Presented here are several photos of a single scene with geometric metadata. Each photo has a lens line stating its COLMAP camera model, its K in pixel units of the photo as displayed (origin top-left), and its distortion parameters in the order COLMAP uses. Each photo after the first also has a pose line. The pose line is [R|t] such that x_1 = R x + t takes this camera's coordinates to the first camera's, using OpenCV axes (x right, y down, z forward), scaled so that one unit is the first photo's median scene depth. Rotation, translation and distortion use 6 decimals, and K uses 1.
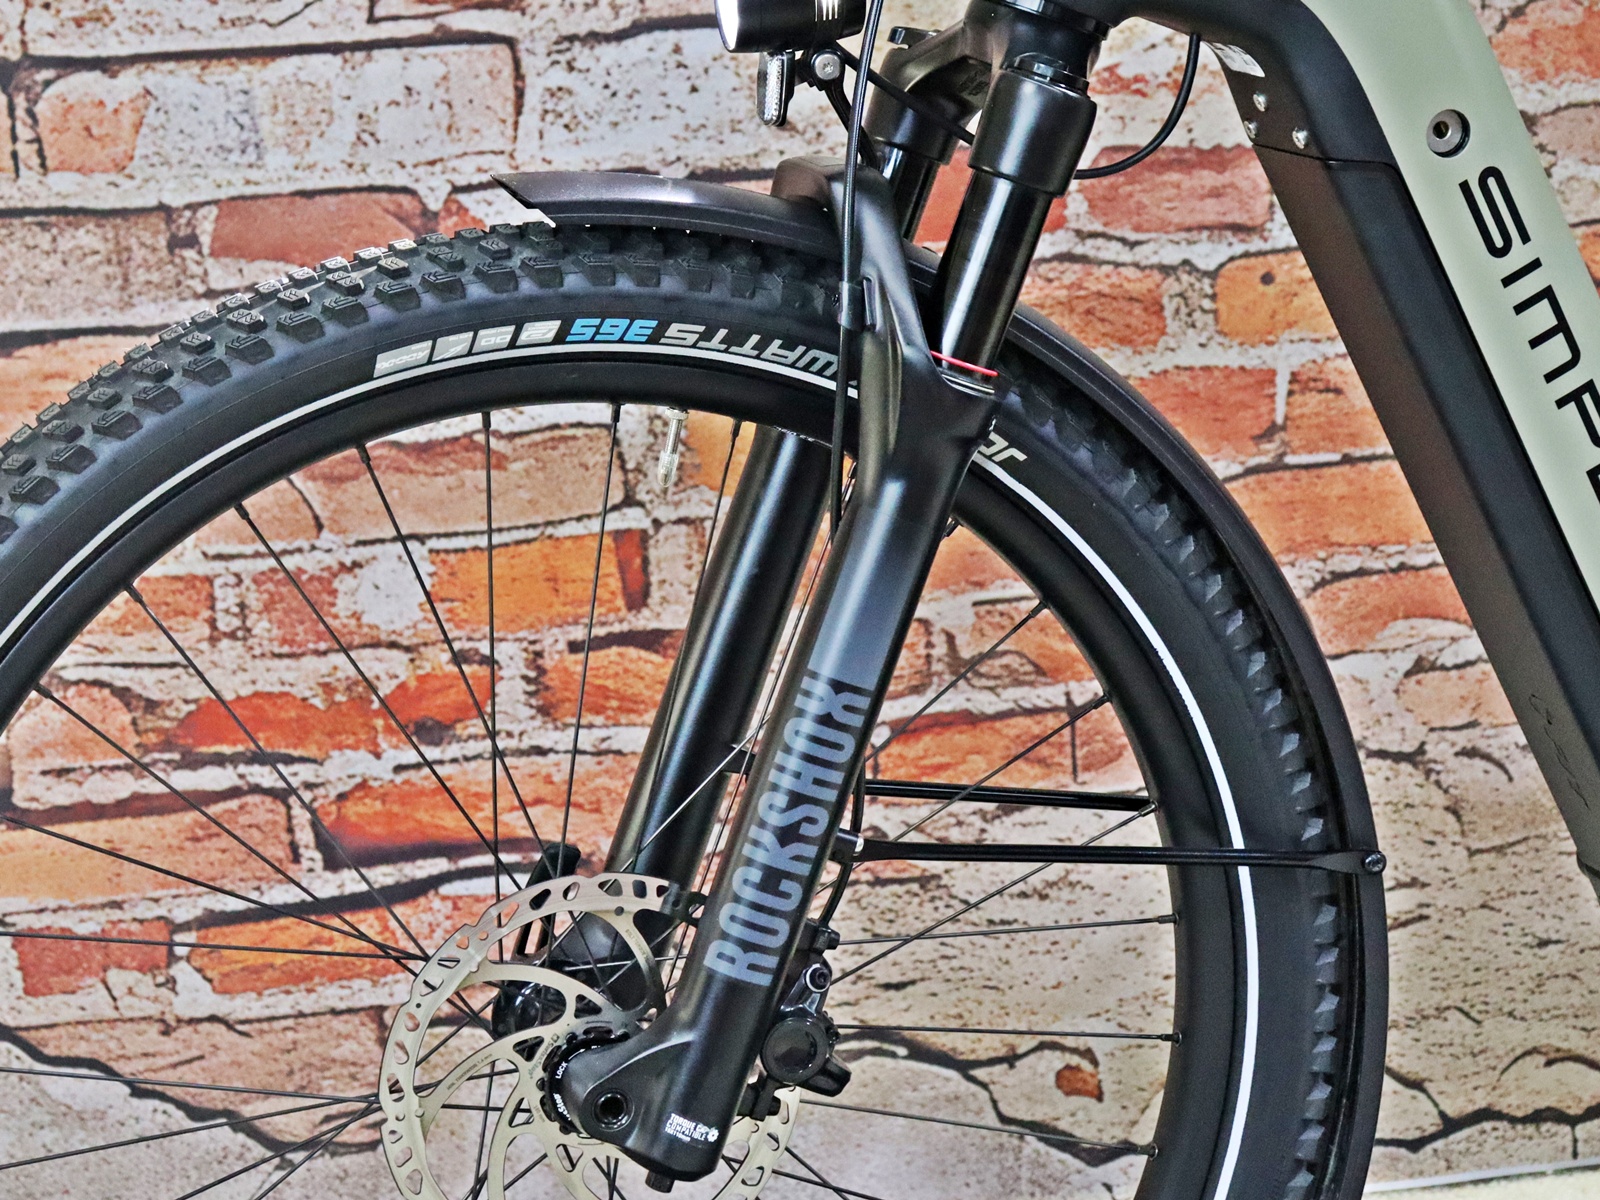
lens RADIAL K [[3730.8, 0, 817.1], [0, 3730.8, 500.5], [0, 0, 1]] dist [0.152861, 0.000000]
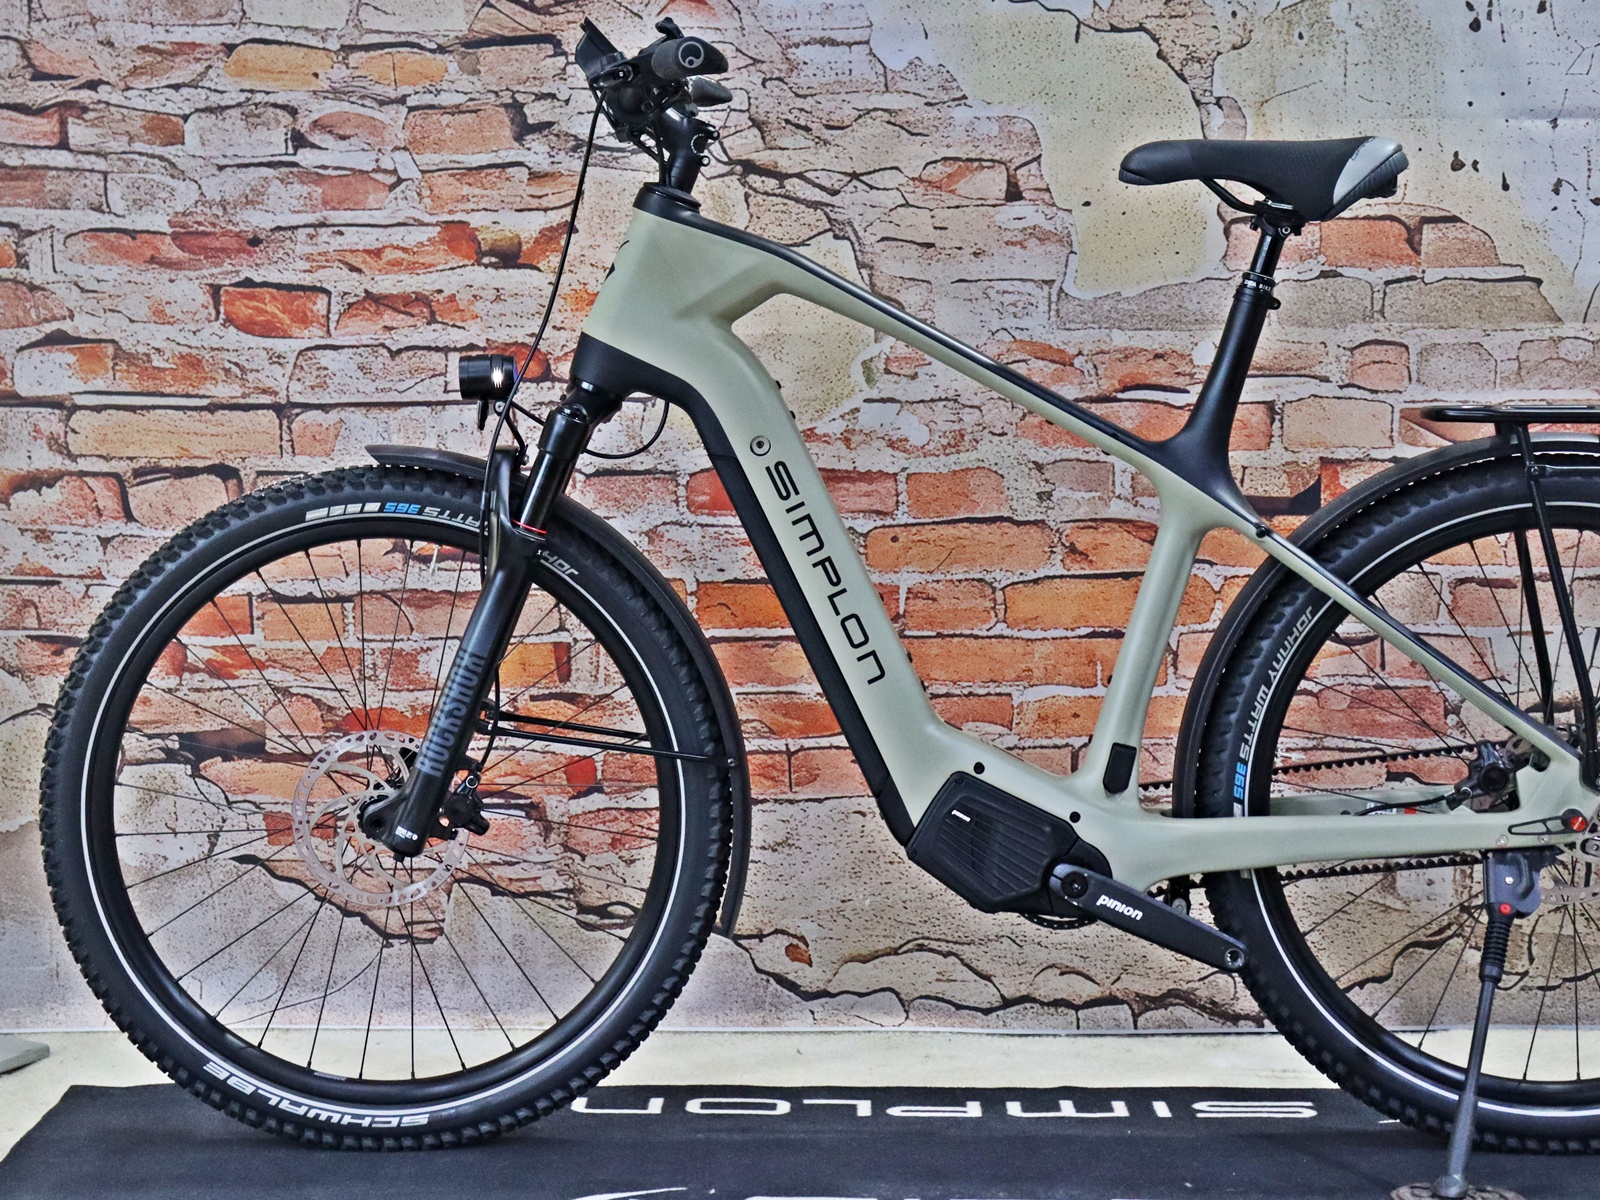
lens RADIAL K [[3730.8, 0, 658.1], [0, 3730.8, 537.1], [0, 0, 1]] dist [0.152861, 0.000000]
pose [[0.951809, 0.045817, -0.303251, 0.621638], [-0.077895, 0.992469, -0.094539, 0.140673], [0.296635, 0.113605, 0.948210, -0.938146]]
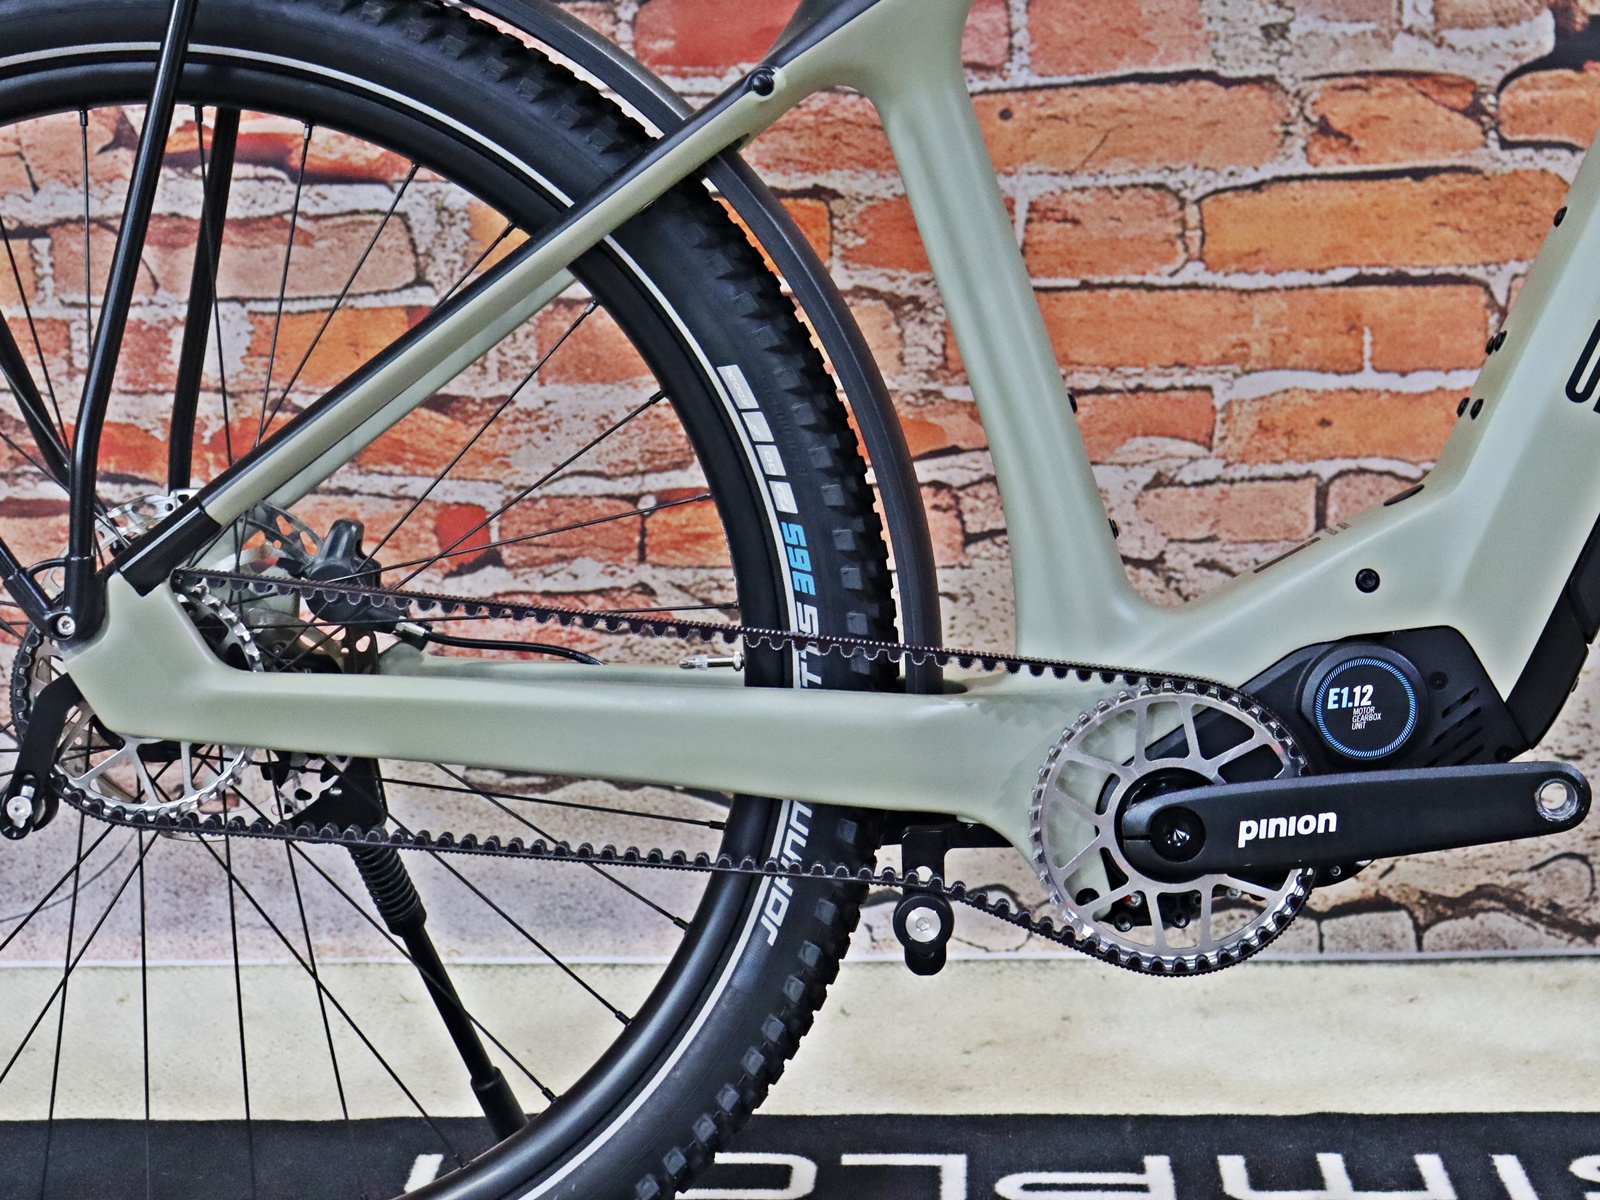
lens RADIAL K [[3201.0, 0, 805.9], [0, 3201.0, 545.2], [0, 0, 1]] dist [0.113645, 0.000000]
pose [[0.953066, 0.069012, -0.294791, 0.366077], [-0.065182, 0.997613, 0.022811, 0.051896], [0.295662, -0.002526, 0.955289, 0.079239]]
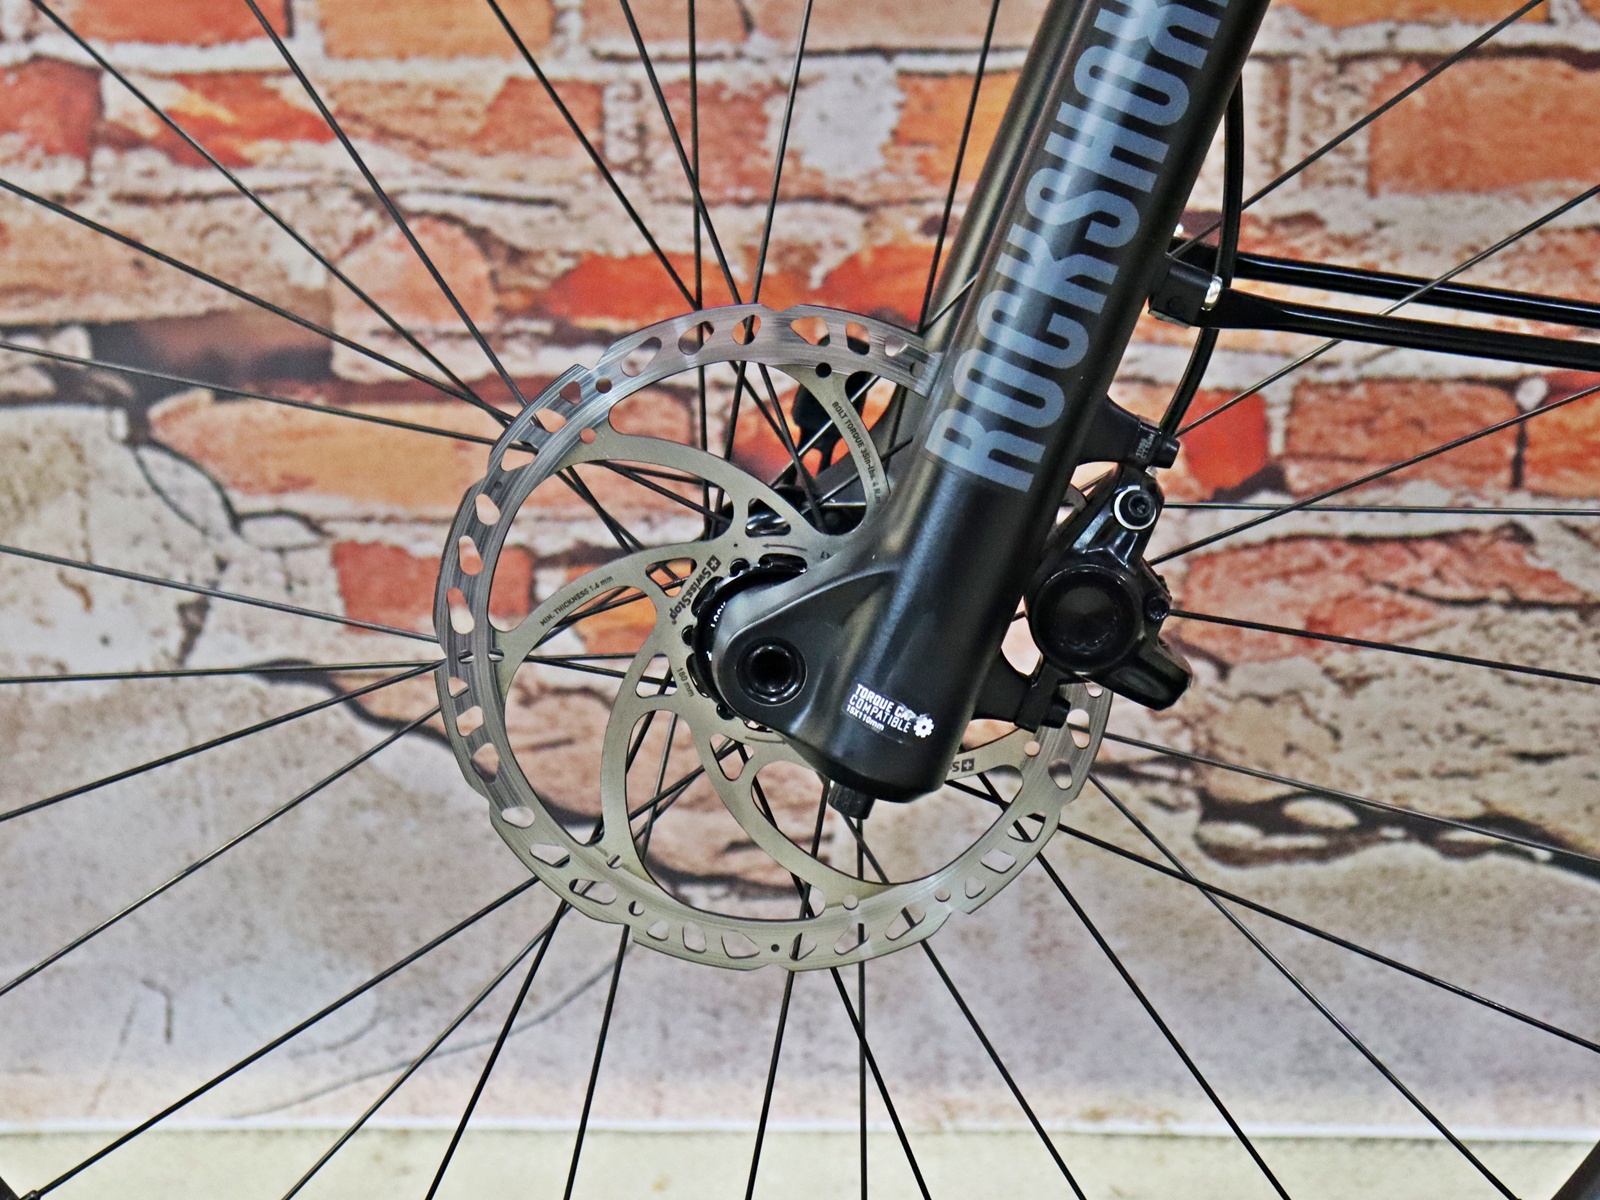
lens RADIAL K [[3730.8, 0, 814.3], [0, 3730.8, 562.6], [0, 0, 1]] dist [0.152861, 0.000000]
pose [[0.957303, 0.078793, -0.278143, 0.089678], [-0.077454, 0.996870, 0.015817, 0.097436], [0.278519, 0.006401, 0.960409, 0.295006]]
